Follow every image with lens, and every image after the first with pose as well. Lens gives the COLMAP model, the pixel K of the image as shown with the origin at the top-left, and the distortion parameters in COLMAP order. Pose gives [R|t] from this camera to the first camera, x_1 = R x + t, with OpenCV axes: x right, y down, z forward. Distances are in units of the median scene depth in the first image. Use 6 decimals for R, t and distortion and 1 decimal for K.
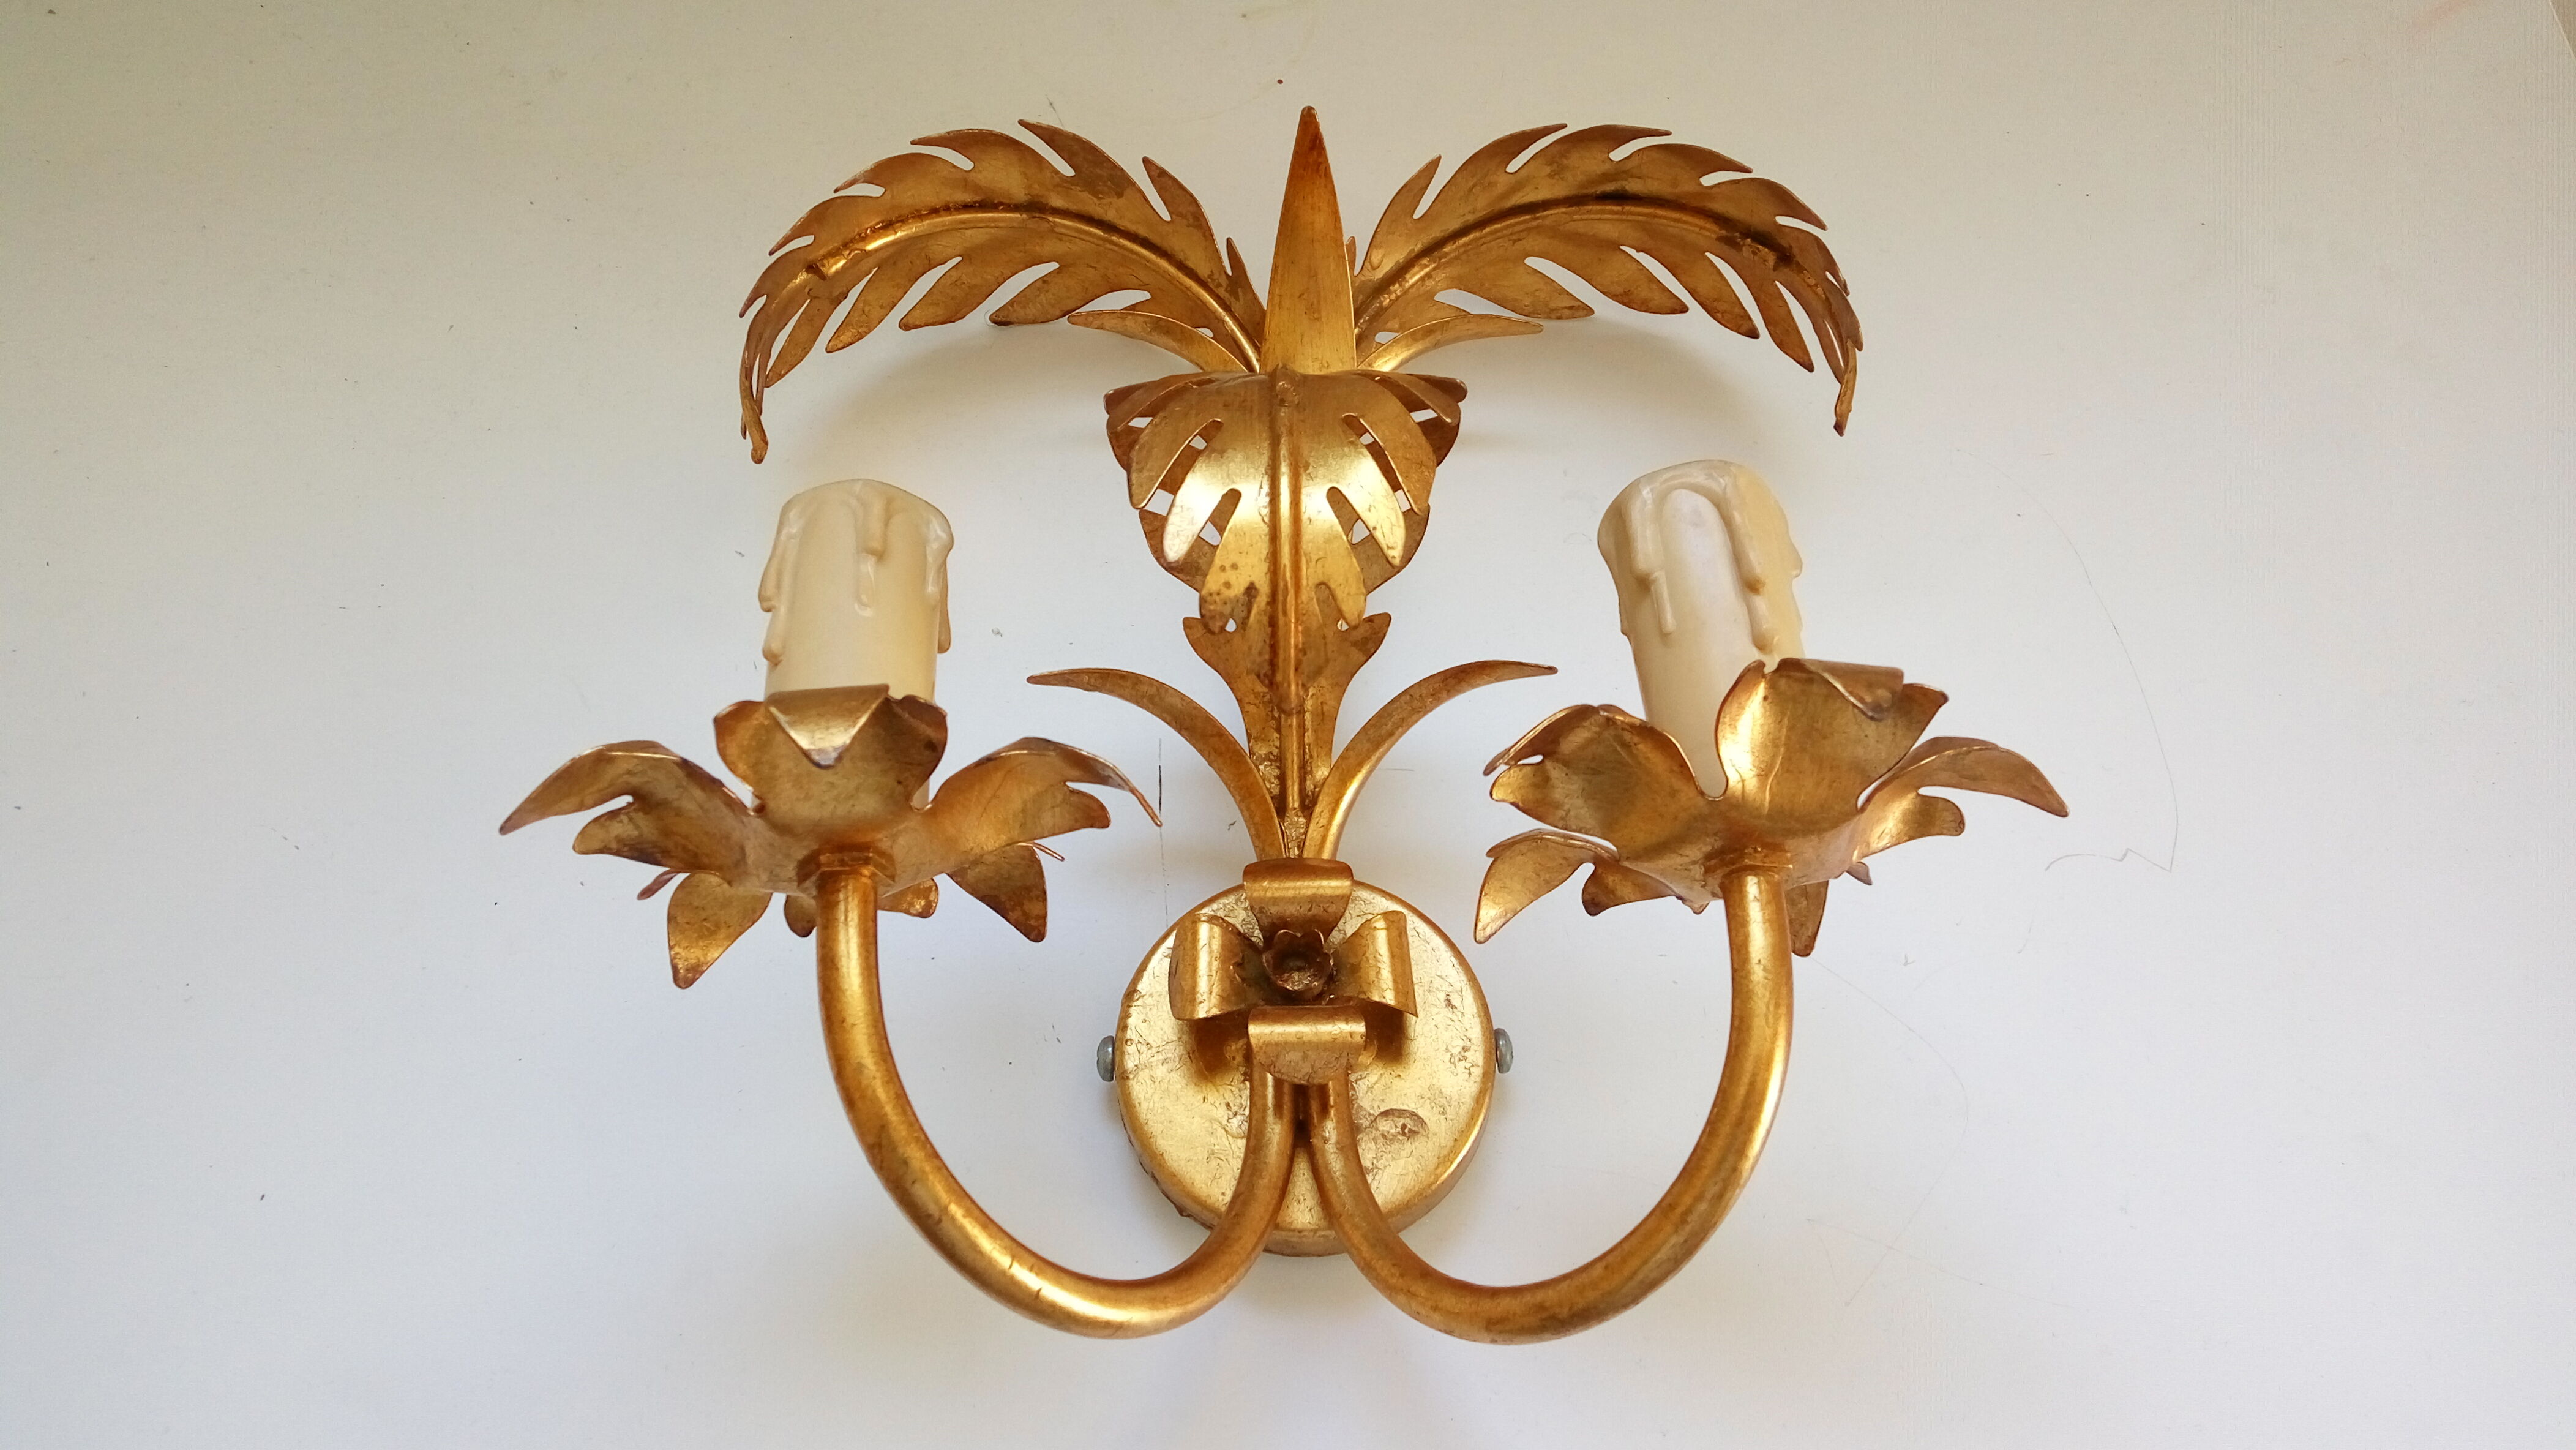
lens RADIAL K [[2027.9, 0, 1286.2], [0, 2027.9, 714.5], [0, 0, 1]] dist [0.033299, -0.047793]
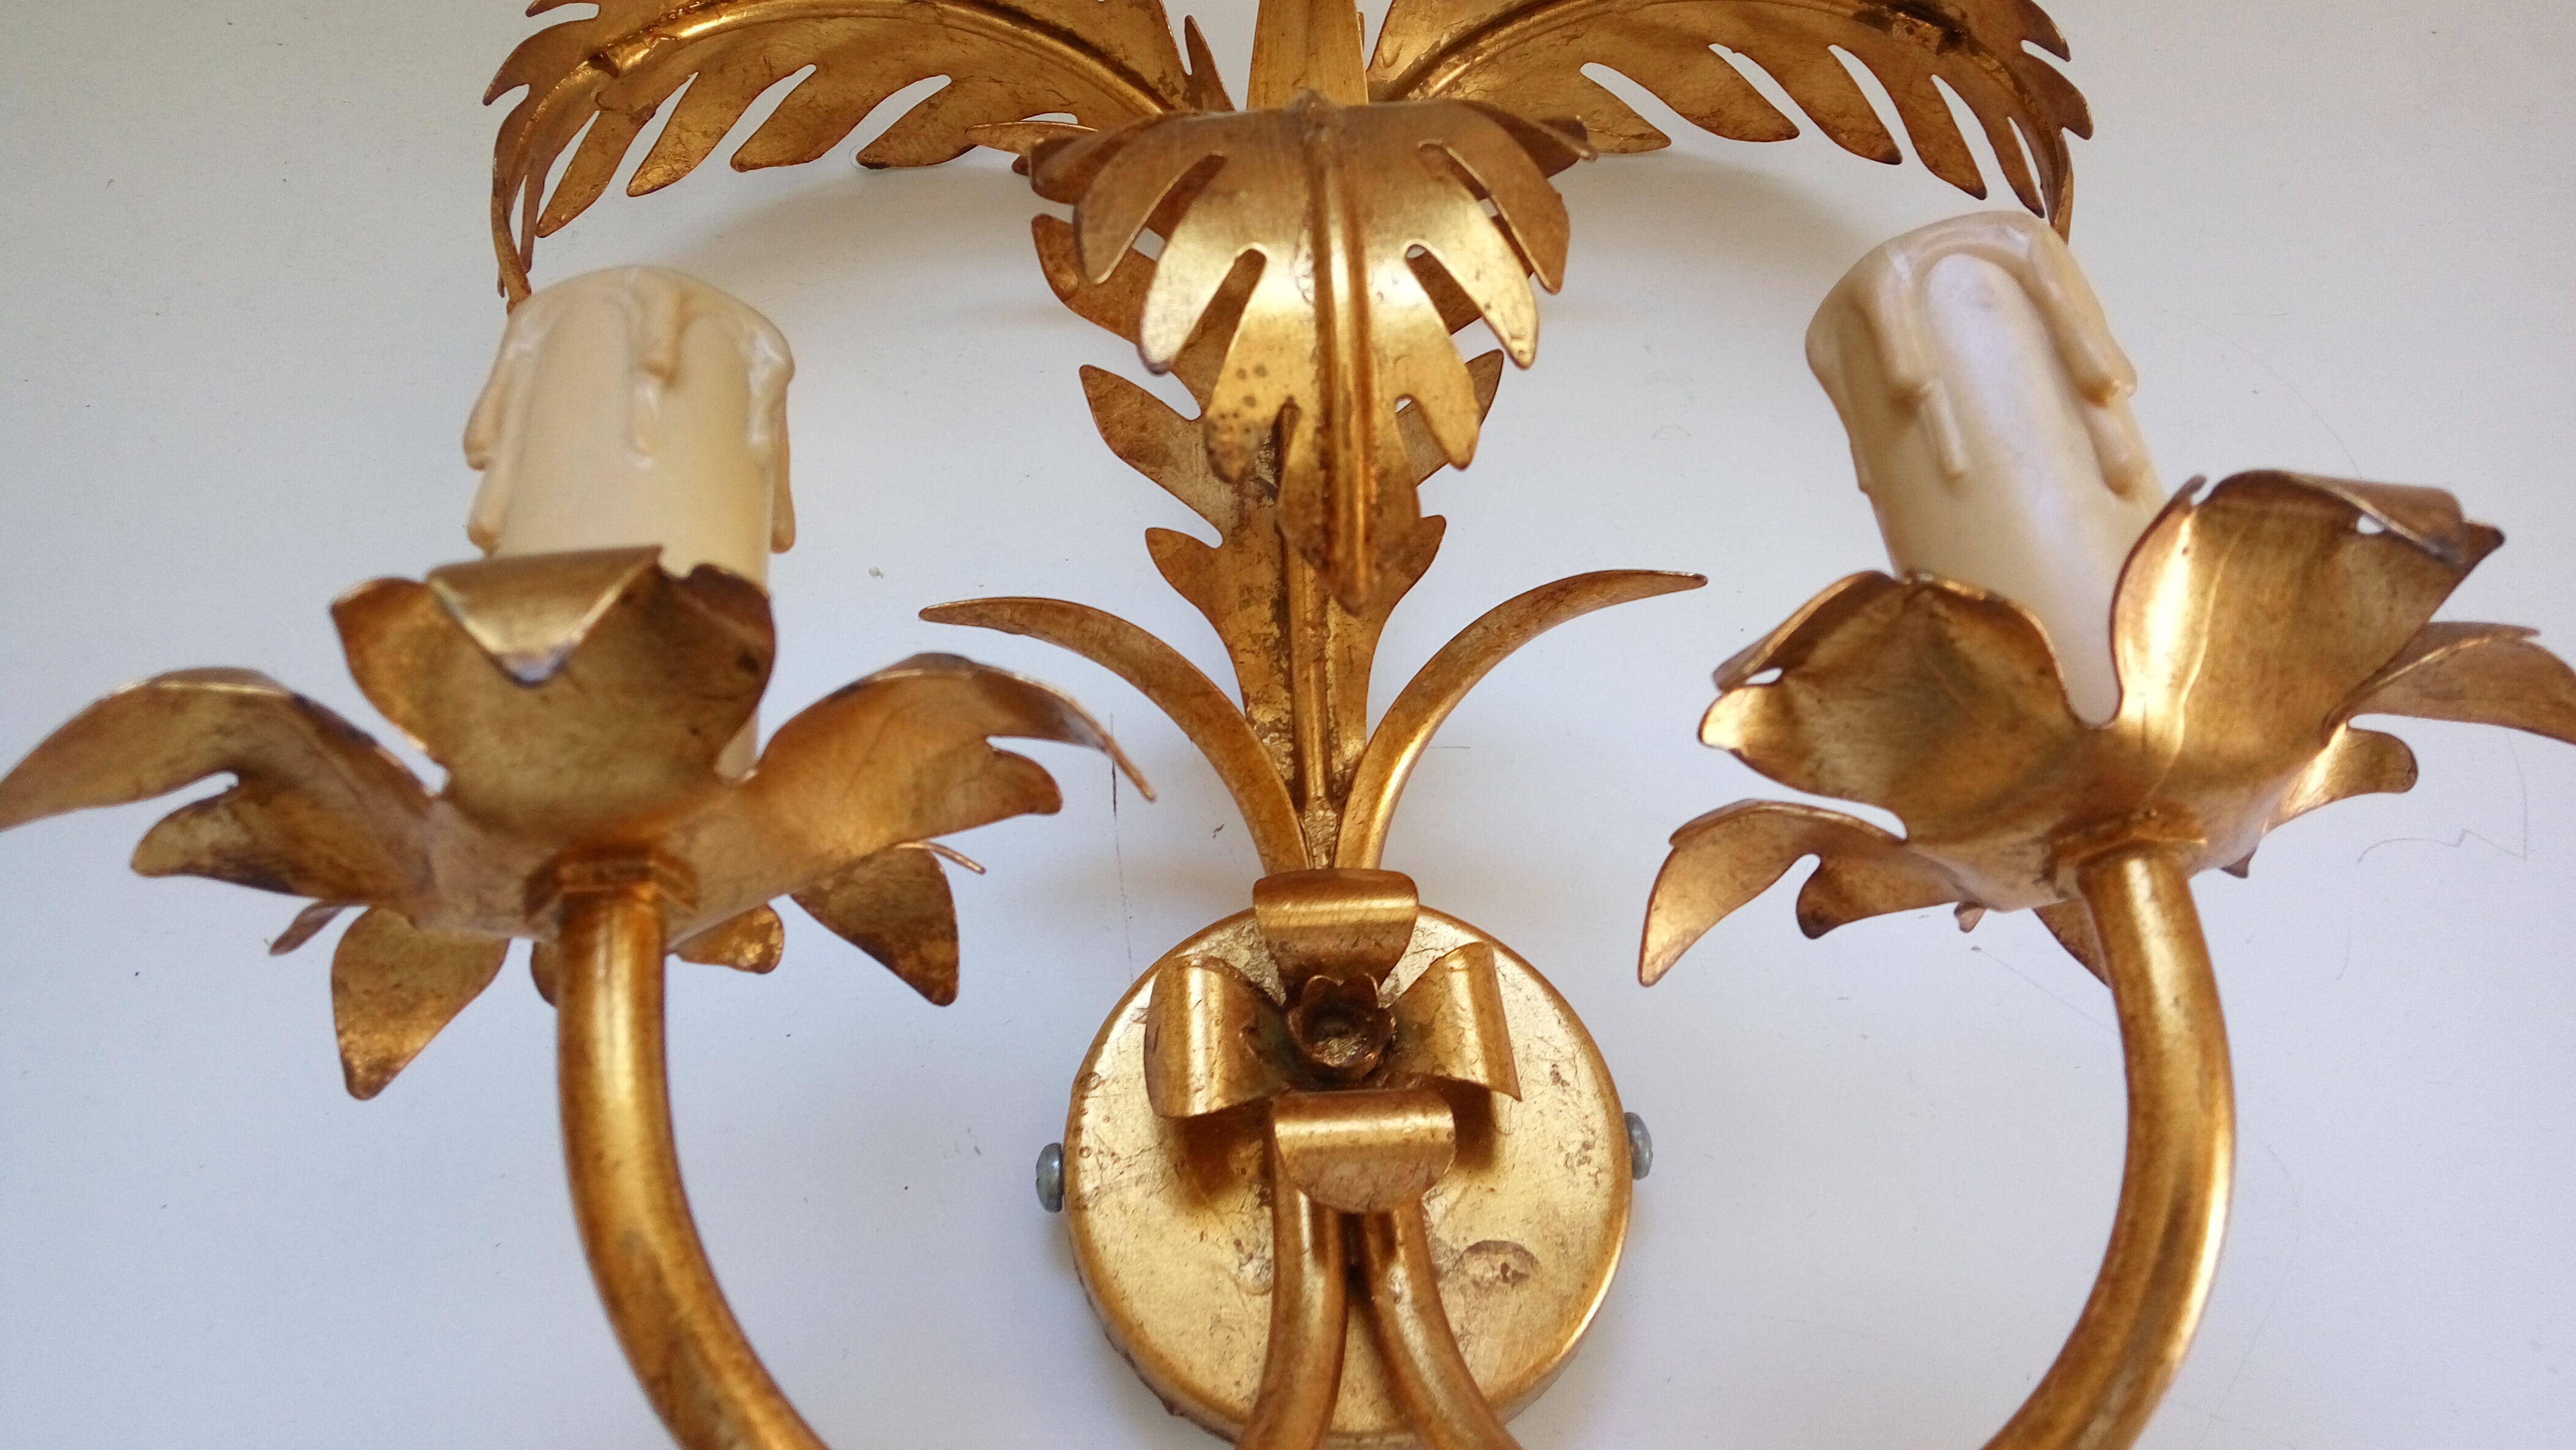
lens RADIAL K [[2027.9, 0, 1294.0], [0, 2027.9, 736.4], [0, 0, 1]] dist [0.033299, -0.047793]
pose [[0.998233, -0.023777, 0.054448, -0.046860], [0.024685, 0.999566, -0.016065, 0.041817], [-0.054042, 0.017381, 0.998387, 0.366911]]
